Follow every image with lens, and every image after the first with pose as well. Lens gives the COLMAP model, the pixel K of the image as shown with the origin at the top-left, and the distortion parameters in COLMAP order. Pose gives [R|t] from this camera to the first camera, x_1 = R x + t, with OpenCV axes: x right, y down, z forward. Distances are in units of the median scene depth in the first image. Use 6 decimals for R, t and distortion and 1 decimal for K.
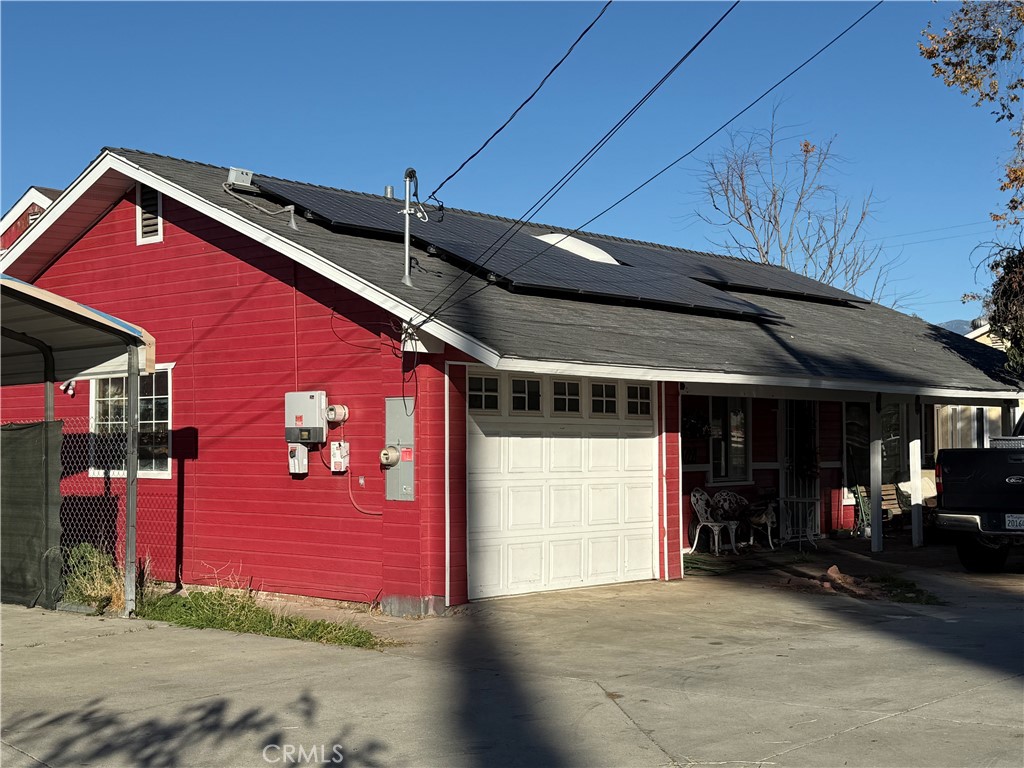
lens RADIAL K [[1379.0, 0, 512.0], [0, 1379.0, 384.0], [0, 0, 1]] dist [0.192872, -0.547023]
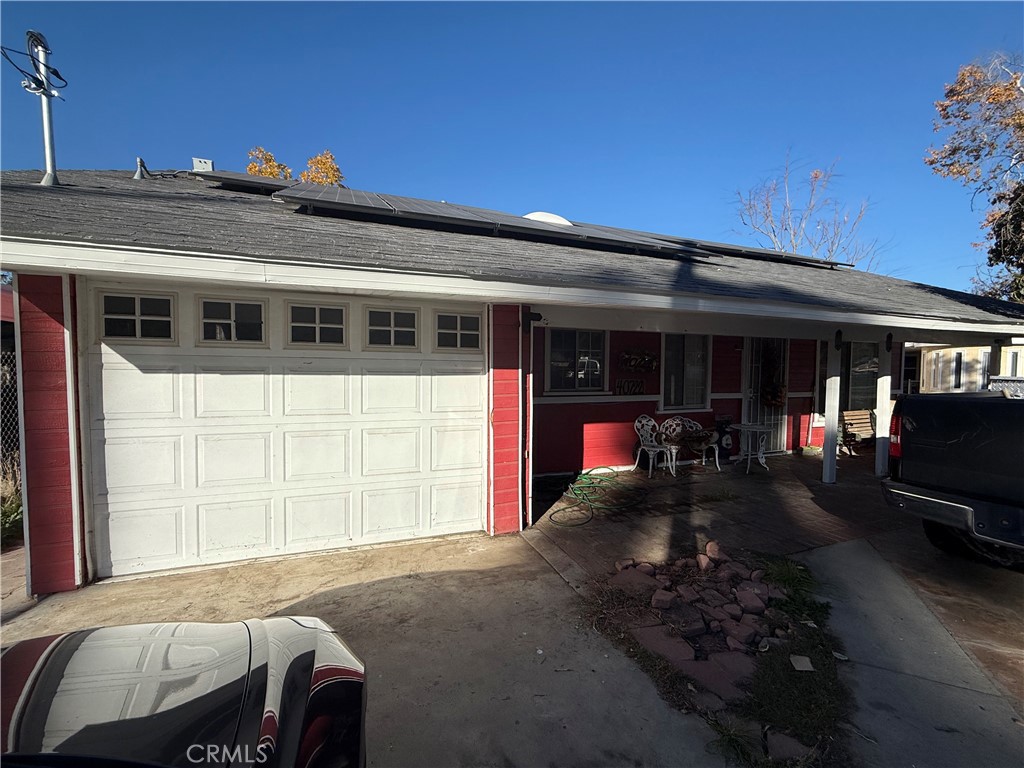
lens RADIAL K [[434.7, 0, 512.0], [0, 434.7, 384.0], [0, 0, 1]] dist [0.000426, -0.000115]
pose [[0.892198, 0.024376, -0.450987, 0.196736], [0.009997, 0.997232, 0.073679, 0.019871], [0.451535, -0.070244, 0.889484, 0.612696]]
